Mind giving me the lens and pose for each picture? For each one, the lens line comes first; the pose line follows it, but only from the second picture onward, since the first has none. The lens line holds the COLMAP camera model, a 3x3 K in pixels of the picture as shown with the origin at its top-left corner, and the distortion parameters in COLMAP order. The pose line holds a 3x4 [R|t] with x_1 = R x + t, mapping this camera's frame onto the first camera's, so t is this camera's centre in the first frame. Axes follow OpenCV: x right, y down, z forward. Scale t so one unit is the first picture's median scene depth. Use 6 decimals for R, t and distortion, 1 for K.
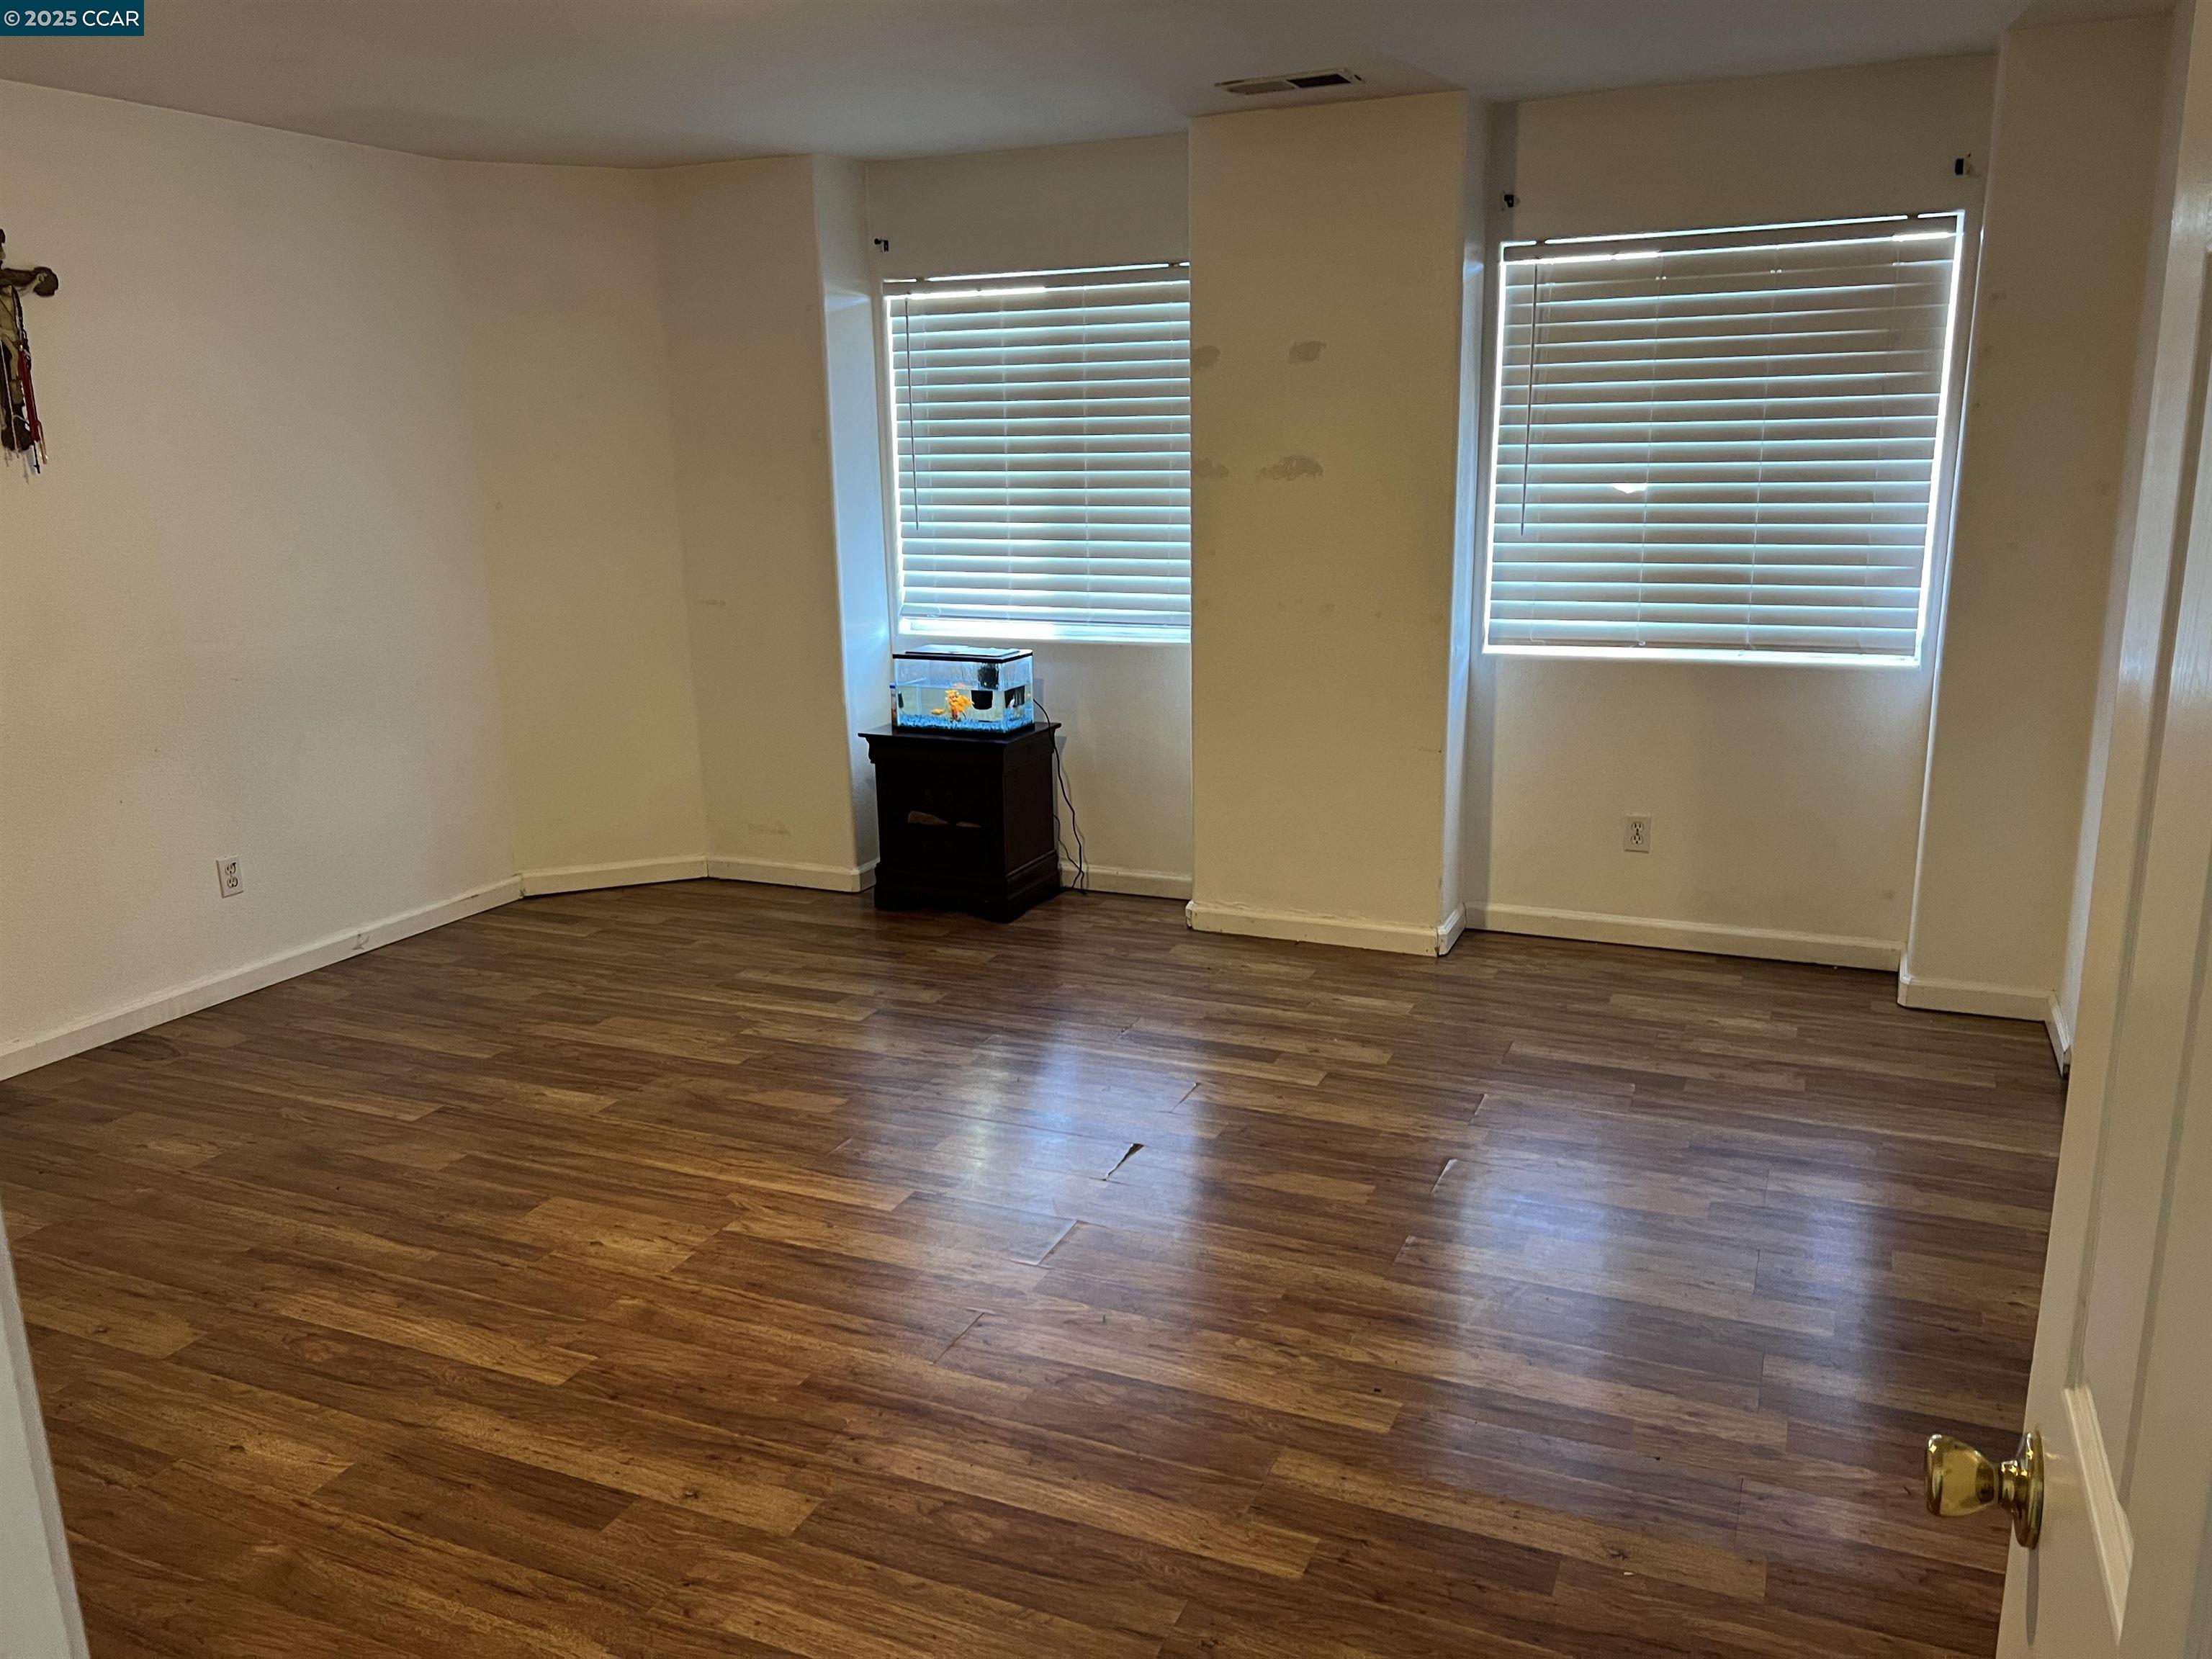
lens RADIAL K [[1649.1, 0, 1099.0], [0, 1649.1, 826.2], [0, 0, 1]] dist [0.051374, -0.009957]
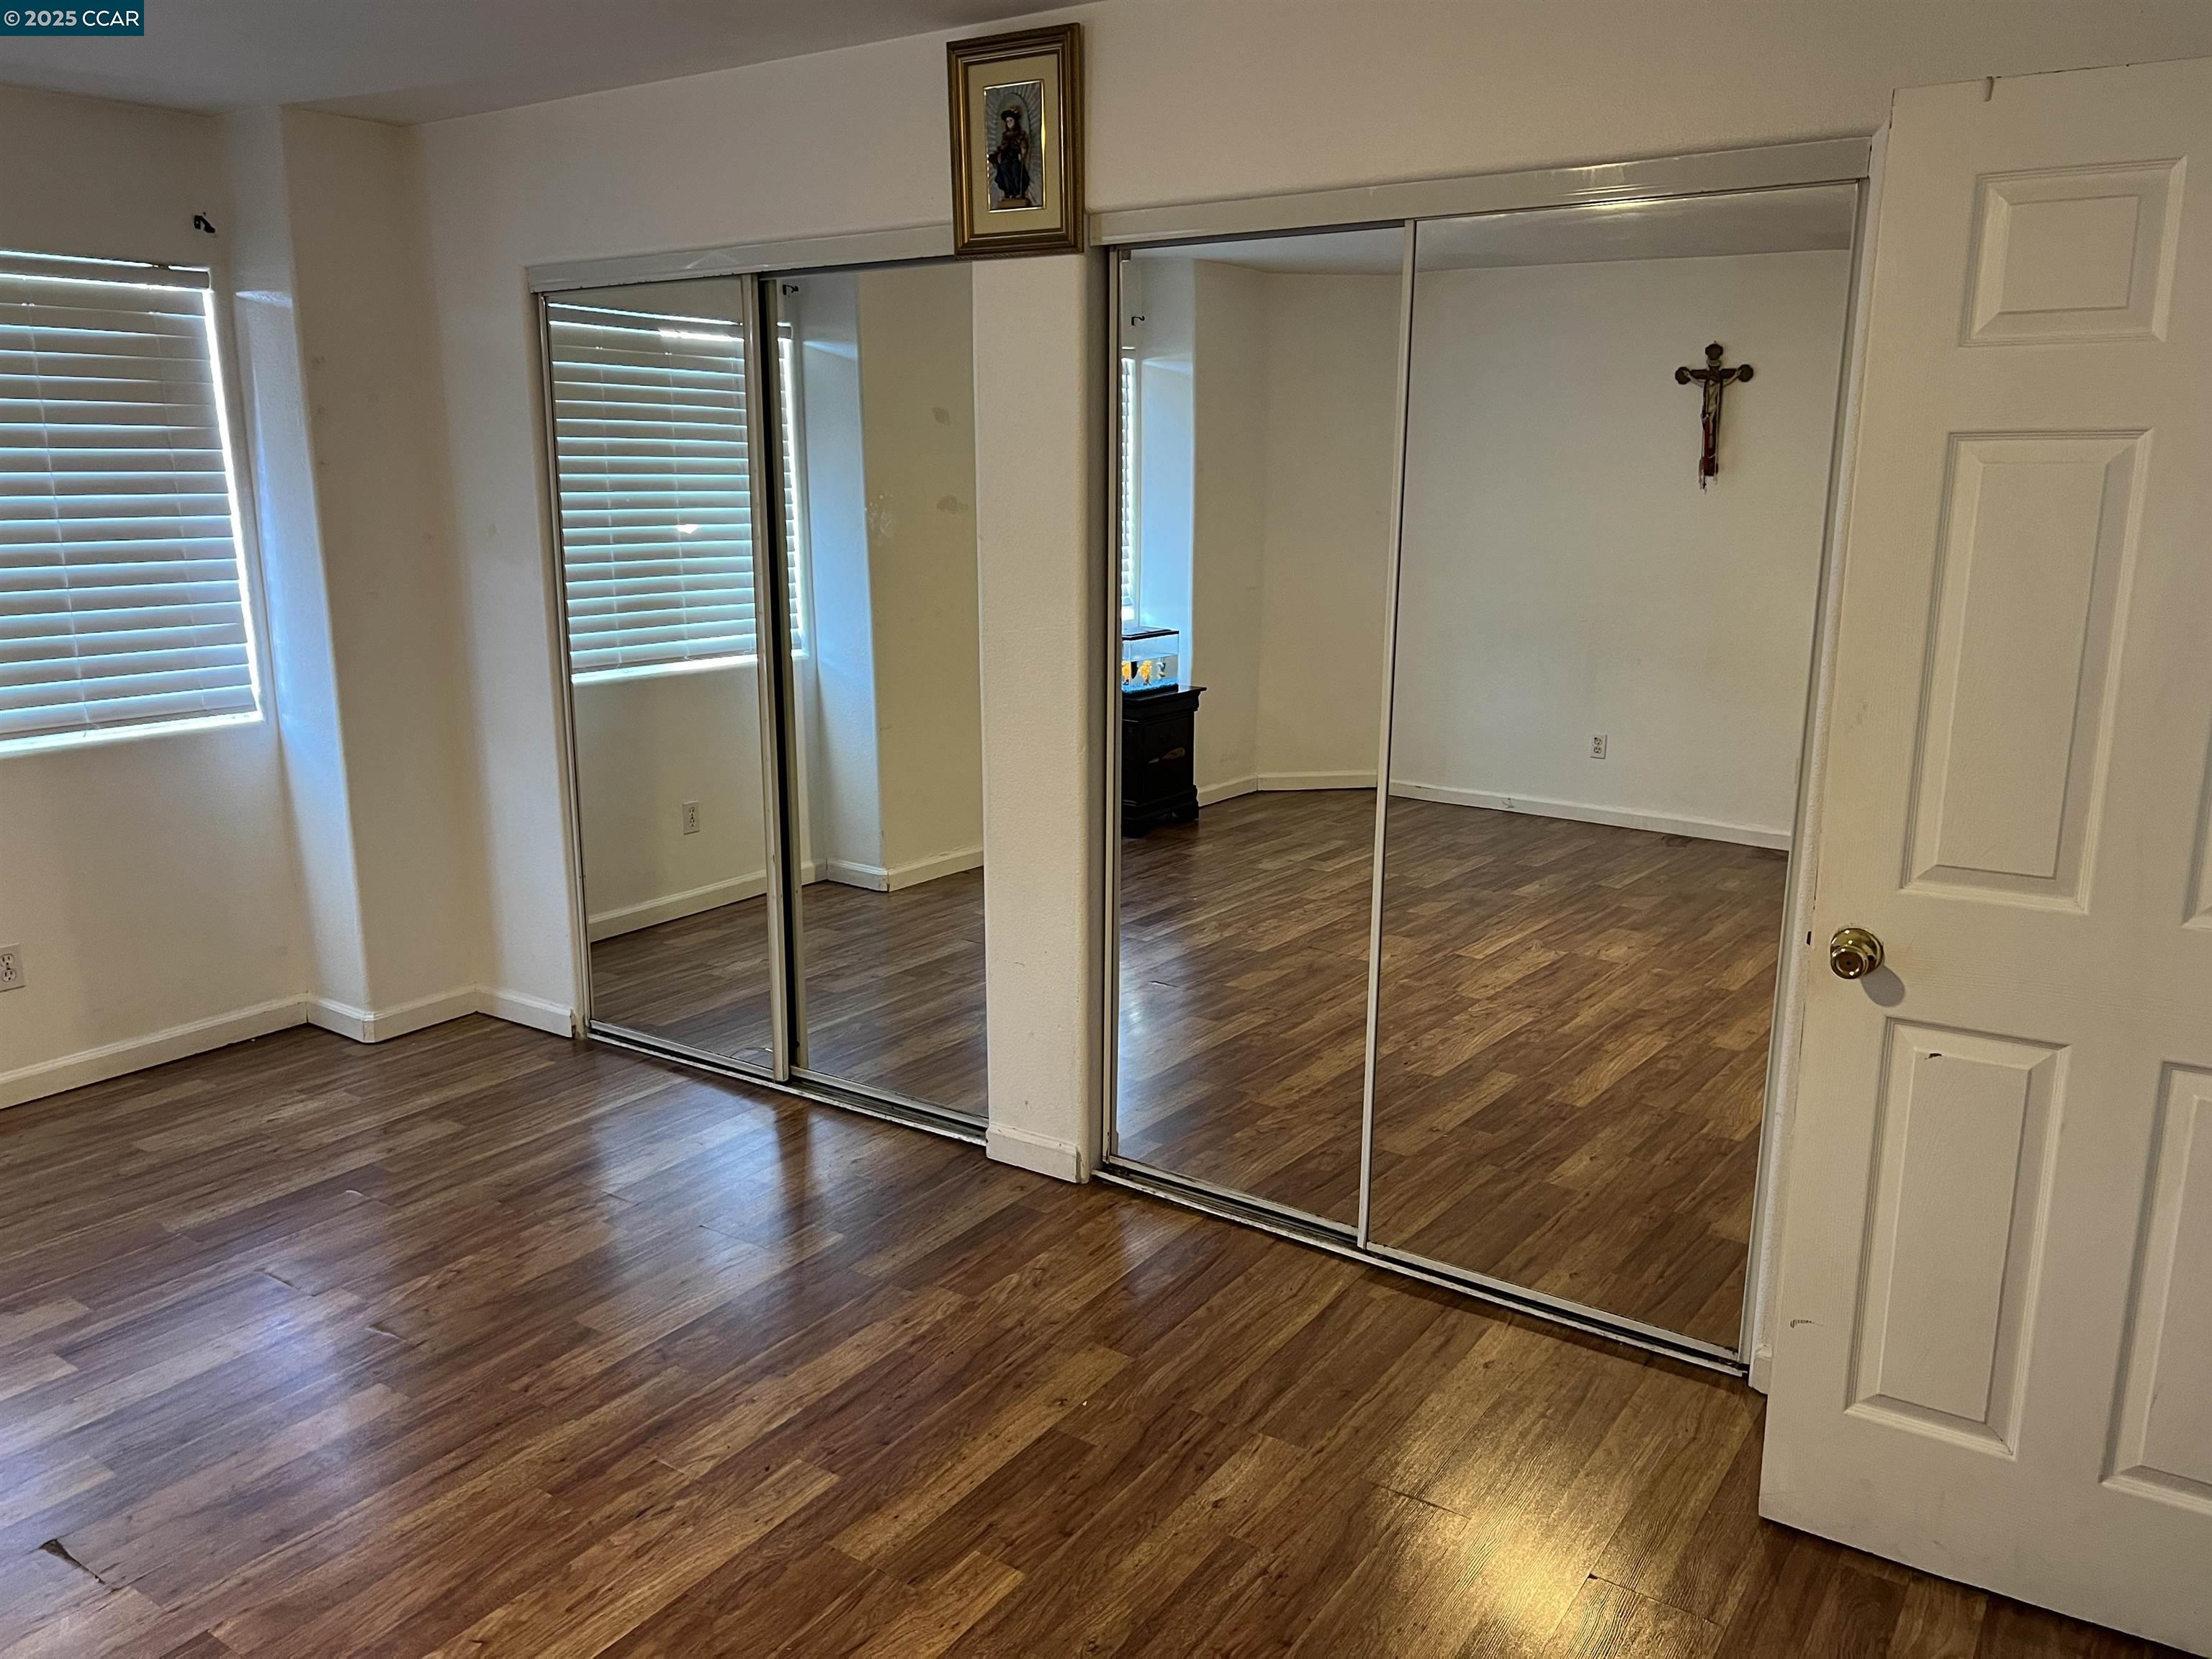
lens RADIAL K [[1649.1, 0, 1099.6], [0, 1649.1, 834.3], [0, 0, 1]] dist [0.051374, -0.009957]
pose [[0.209580, -0.199779, 0.957165, -0.394440], [0.220242, 0.963394, 0.152855, -0.076874], [-0.952664, 0.178773, 0.245908, 0.303675]]
